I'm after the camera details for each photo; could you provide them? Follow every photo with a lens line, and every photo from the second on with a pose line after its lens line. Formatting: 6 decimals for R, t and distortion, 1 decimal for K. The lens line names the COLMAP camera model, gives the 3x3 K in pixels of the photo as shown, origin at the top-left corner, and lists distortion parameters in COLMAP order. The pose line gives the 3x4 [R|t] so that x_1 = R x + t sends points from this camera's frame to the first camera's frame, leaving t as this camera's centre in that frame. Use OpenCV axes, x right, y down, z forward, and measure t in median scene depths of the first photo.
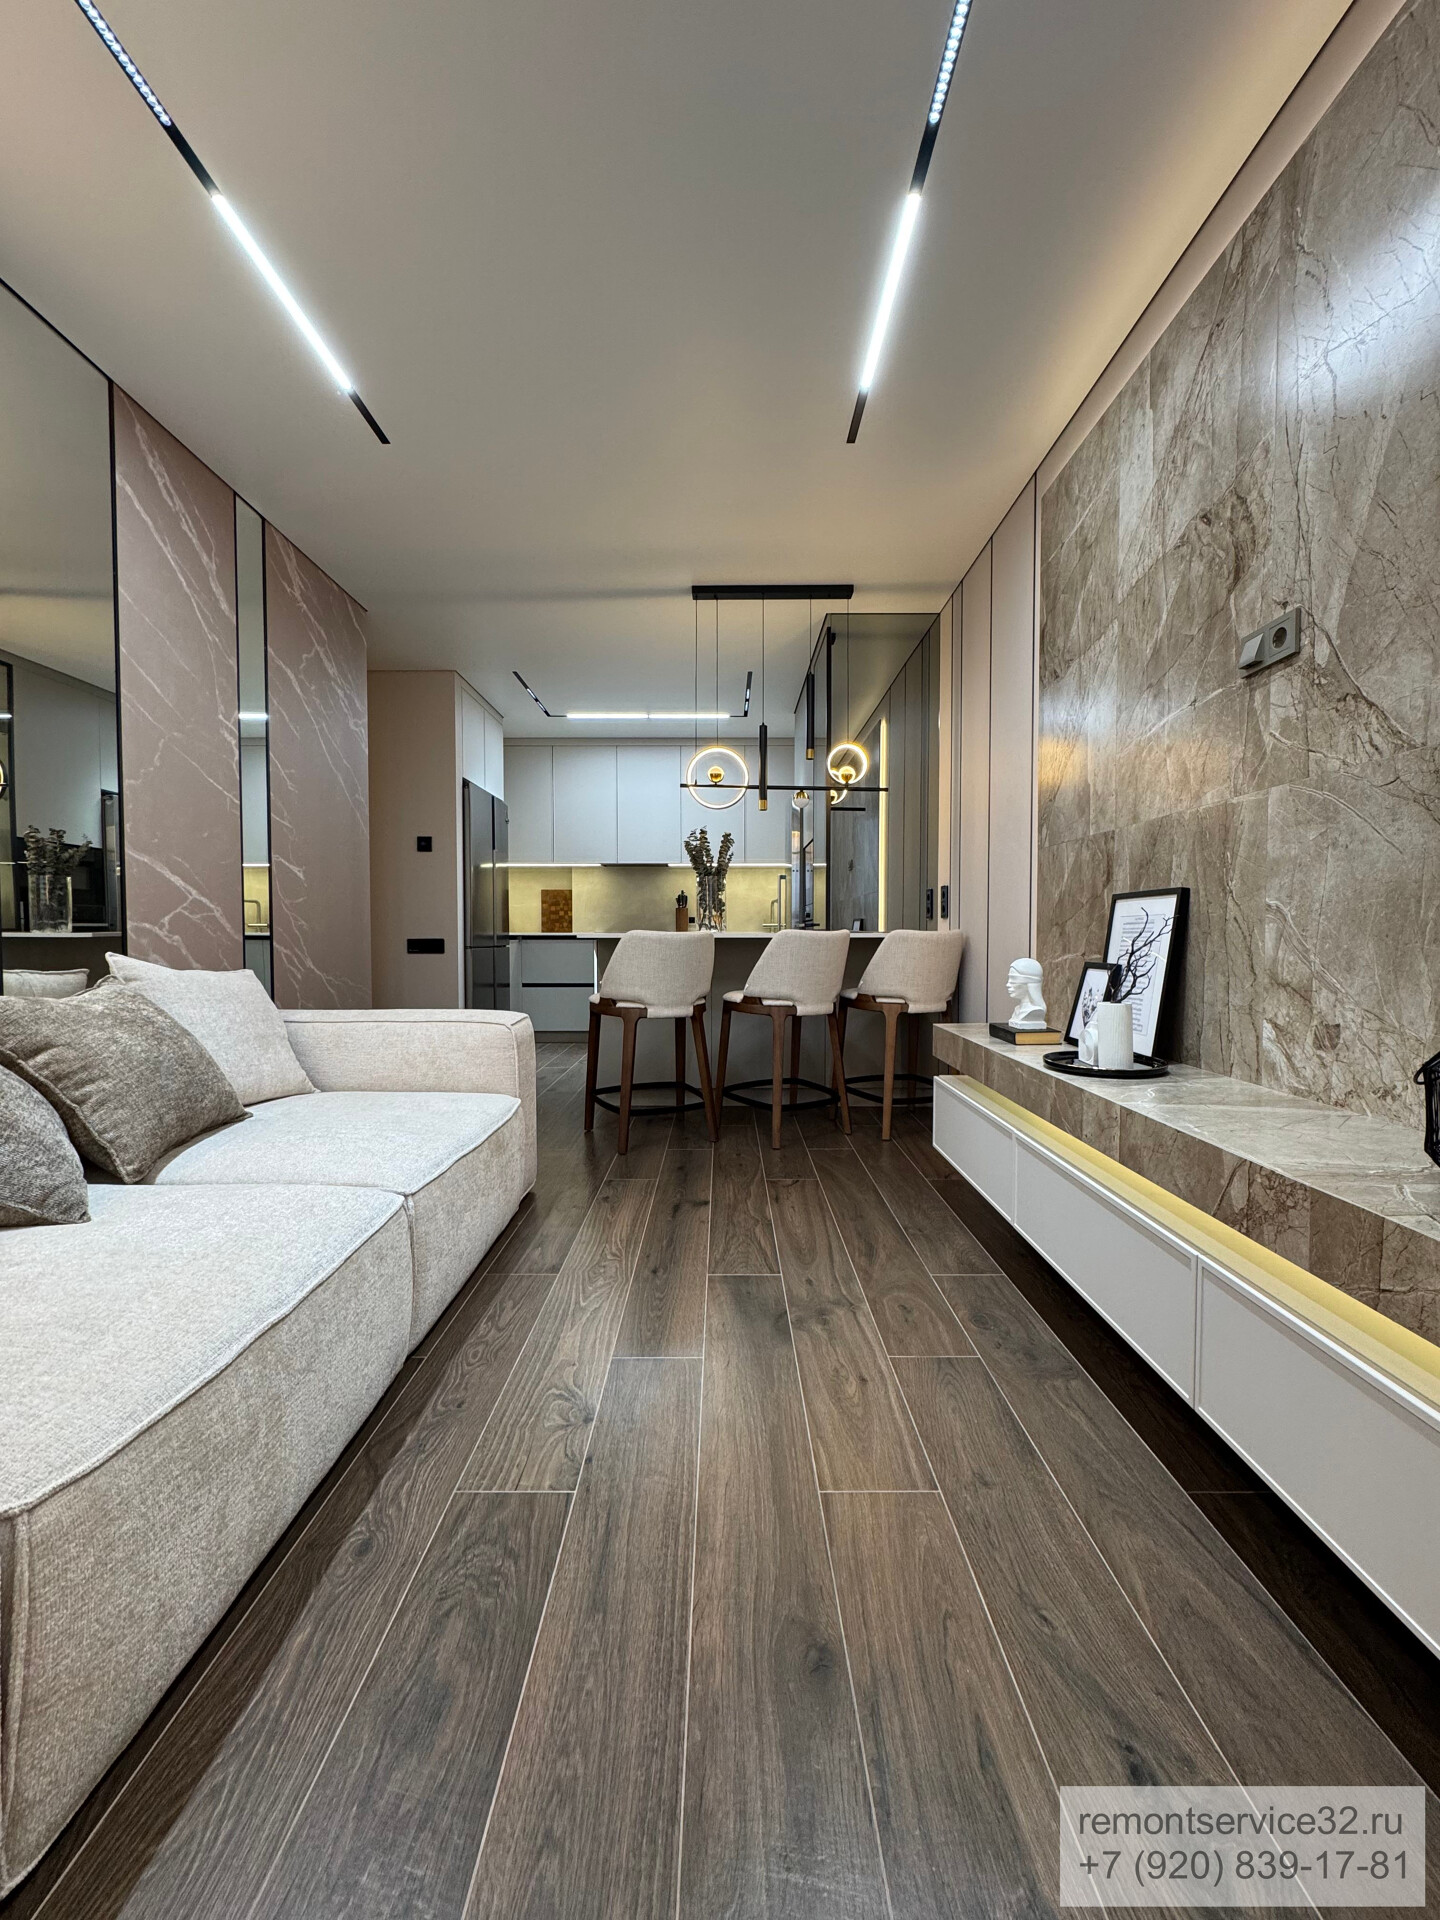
lens RADIAL K [[766.1, 0, 729.4], [0, 766.1, 958.6], [0, 0, 1]] dist [0.002767, -0.000409]
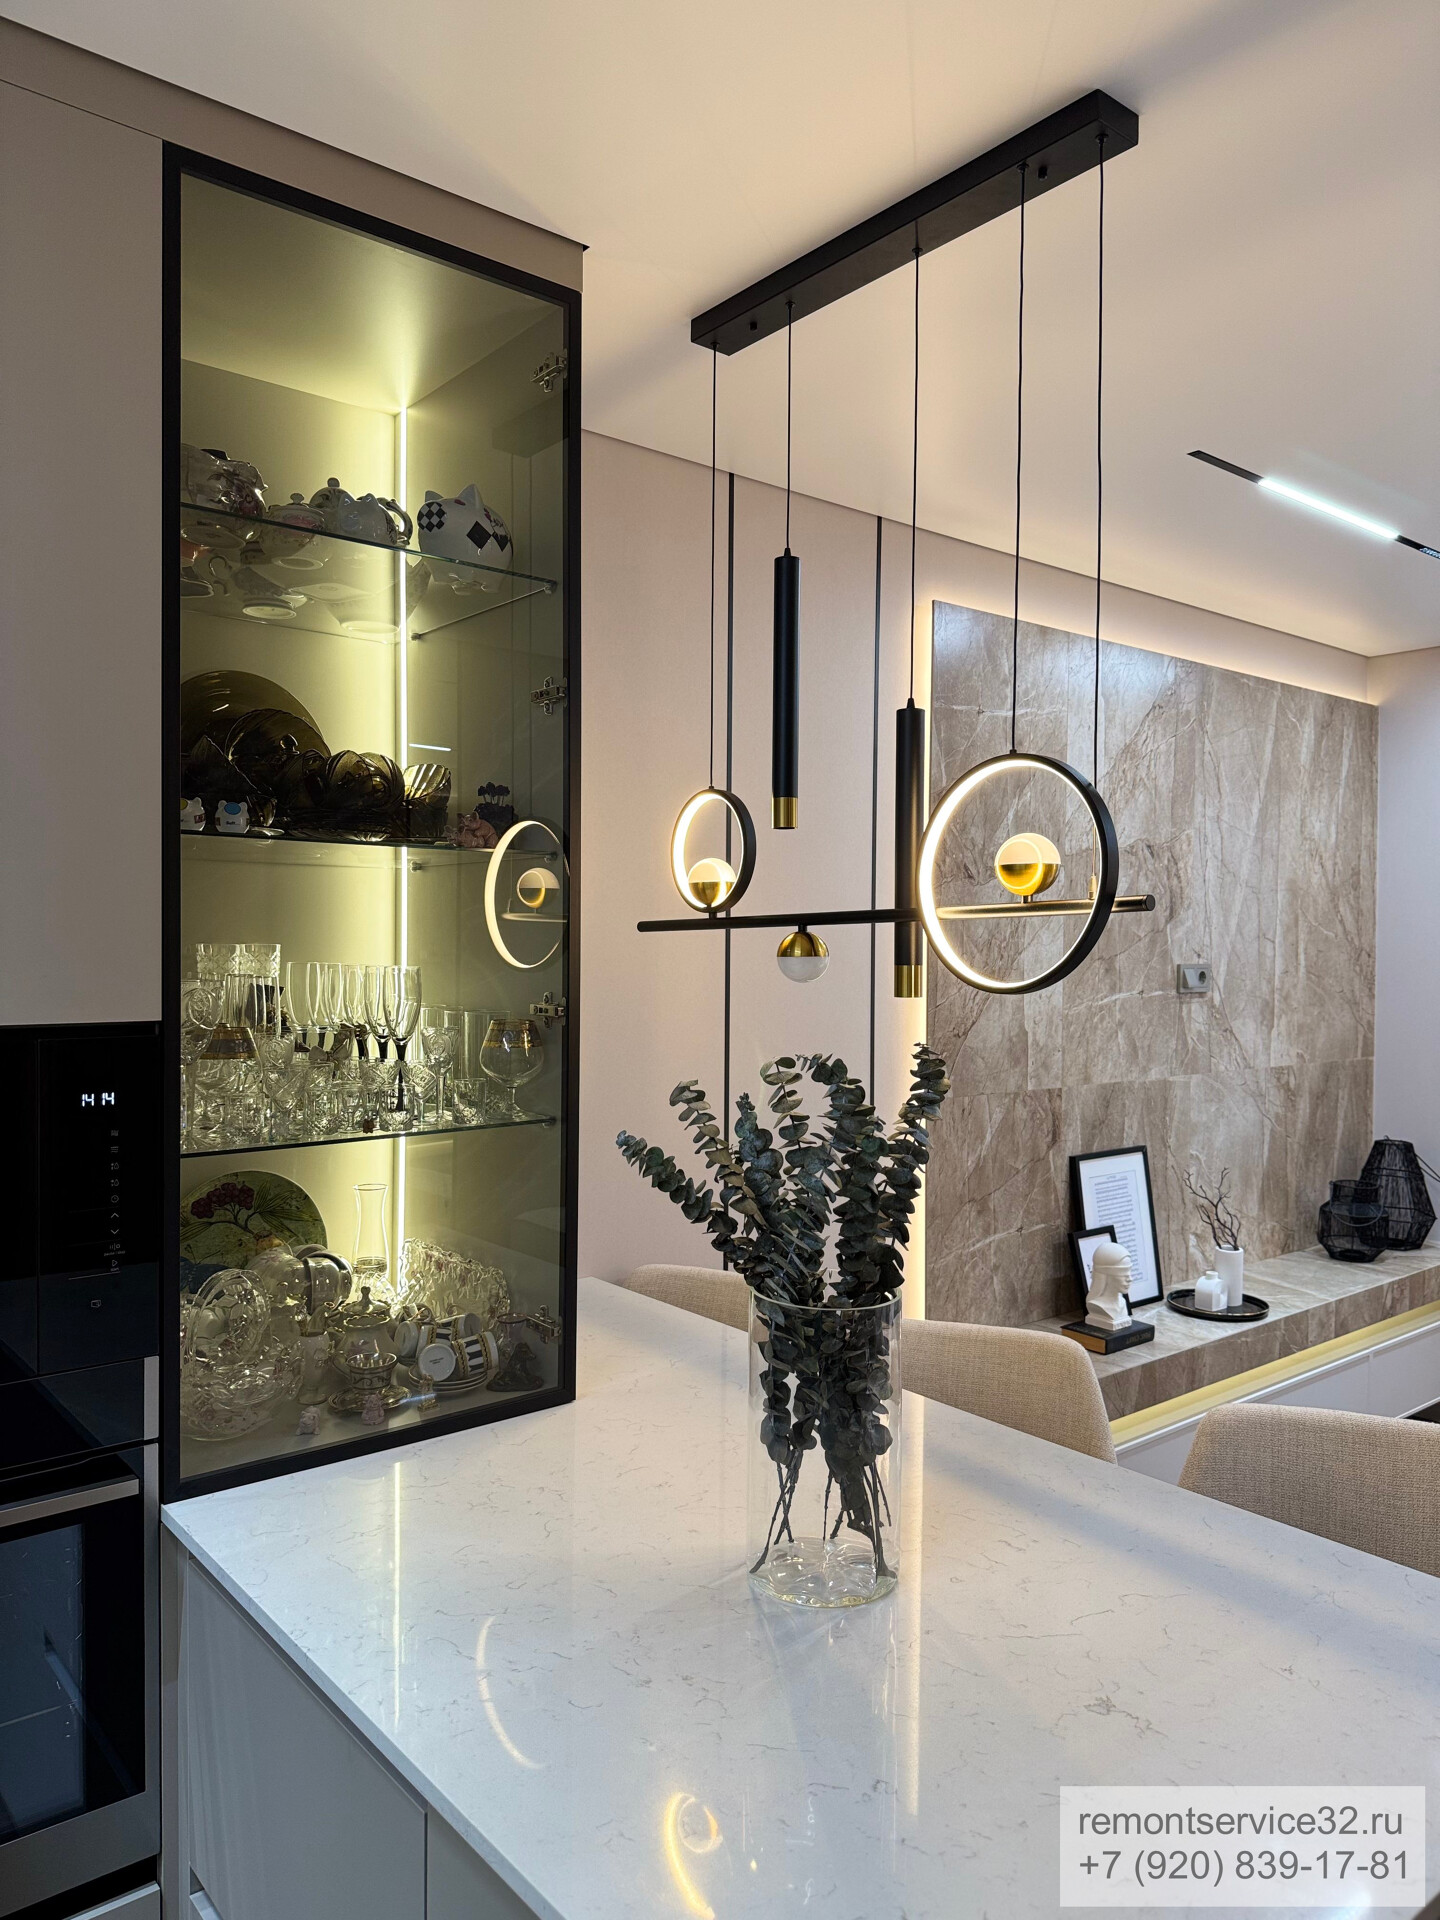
lens RADIAL K [[1361.7, 0, 727.8], [0, 1361.7, 964.8], [0, 0, 1]] dist [0.087001, -0.102164]
pose [[-0.631317, -0.021229, 0.775235, -0.772901], [0.015695, 0.999071, 0.040140, -0.556134], [-0.775366, 0.037508, -0.630397, 3.359328]]
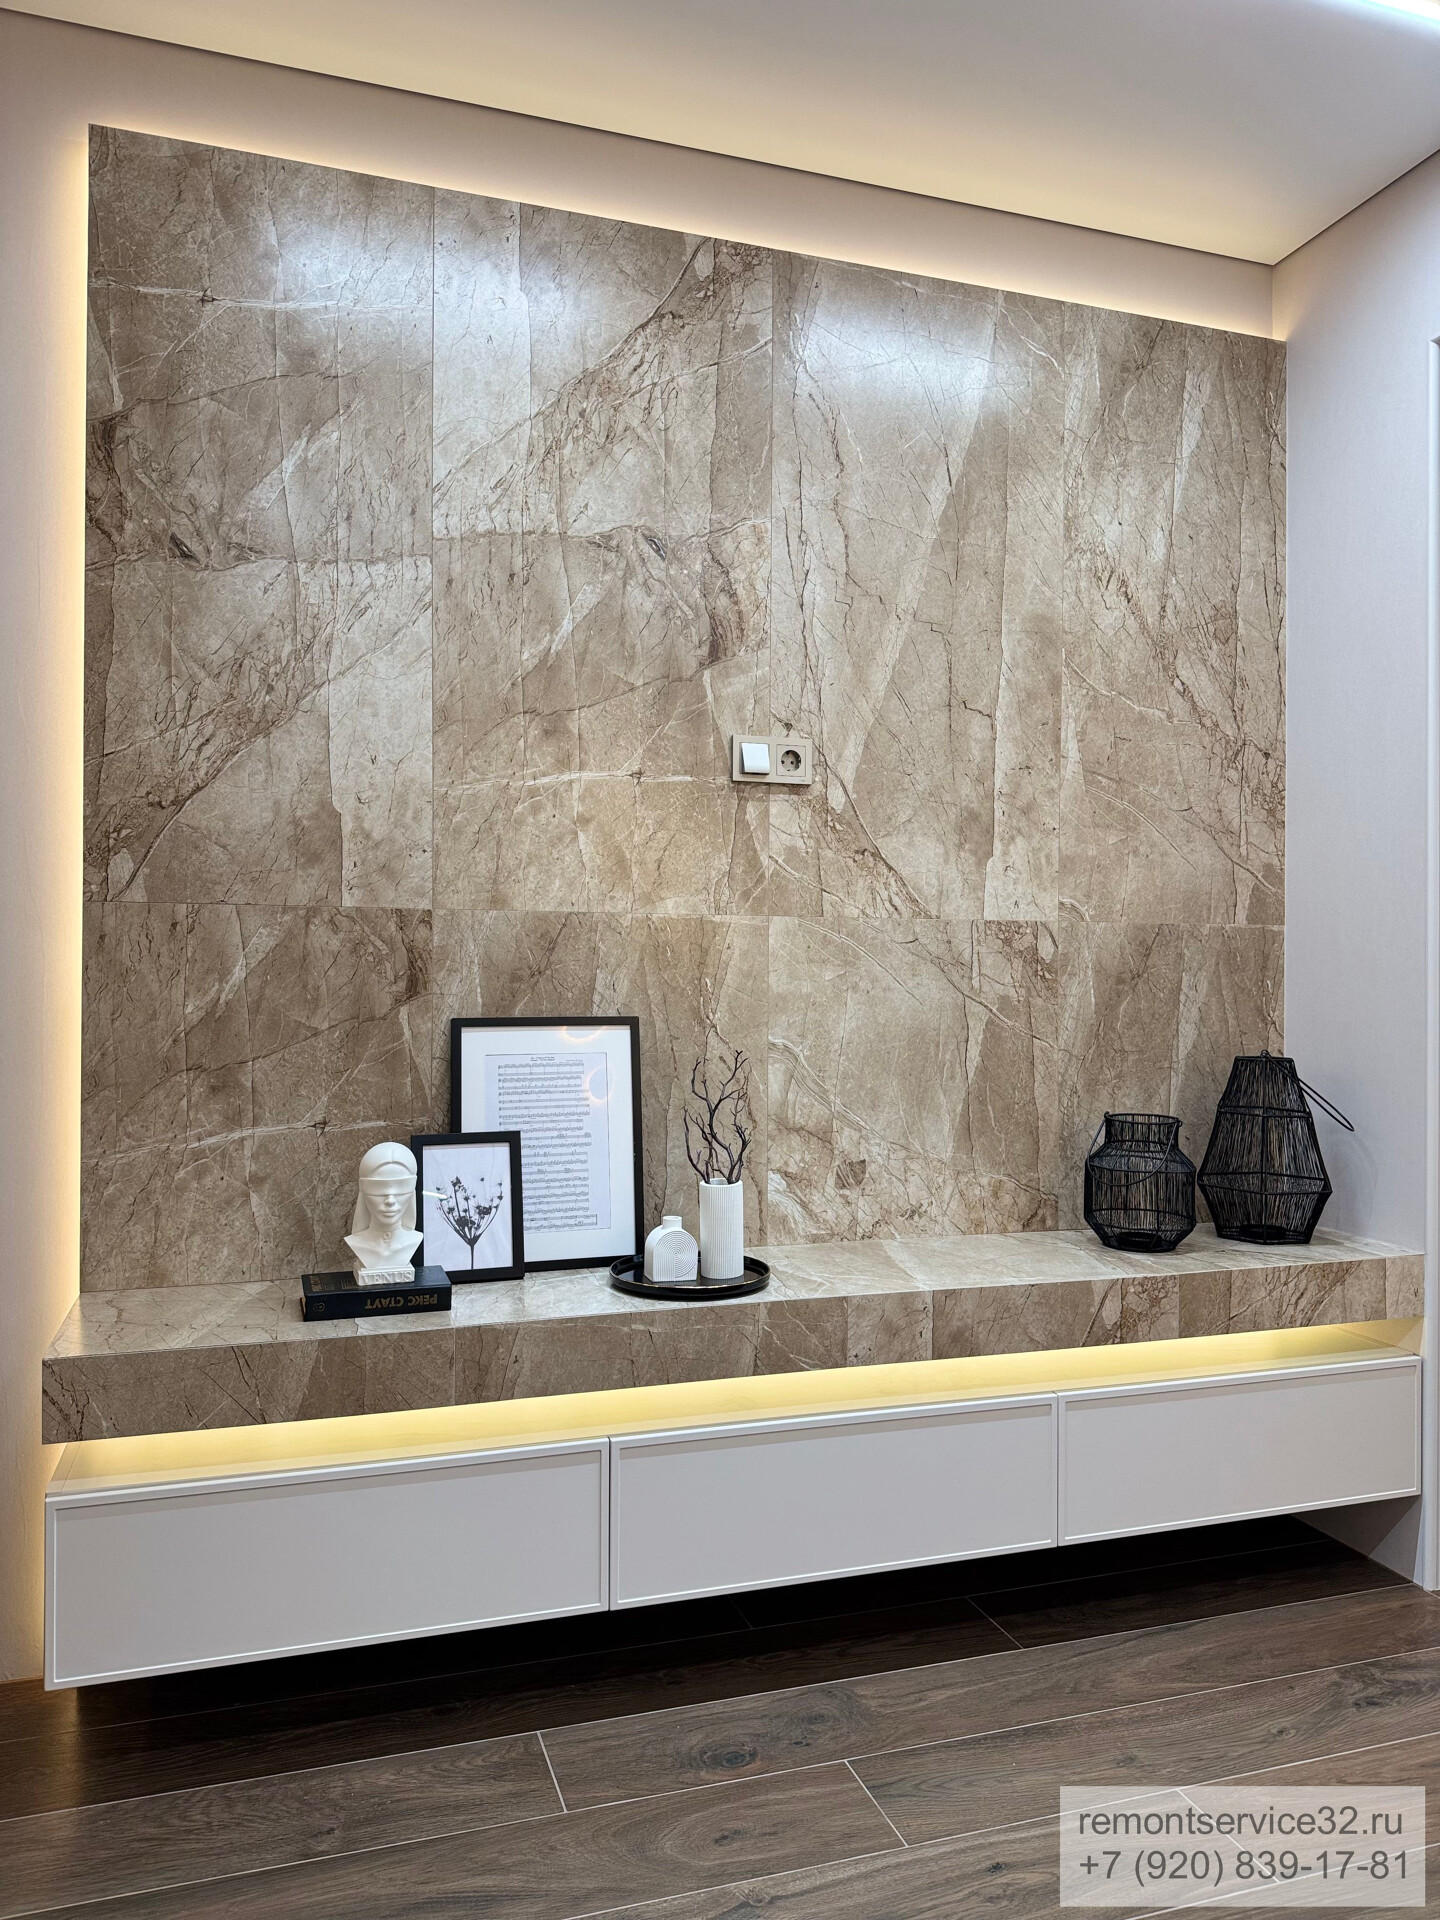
lens RADIAL K [[1361.7, 0, 710.0], [0, 1361.7, 954.5], [0, 0, 1]] dist [0.087001, -0.102164]
pose [[-0.303733, -0.001440, 0.952756, -0.824357], [0.021398, 0.999736, 0.008333, -0.192953], [-0.952517, 0.022918, -0.303622, 1.574611]]
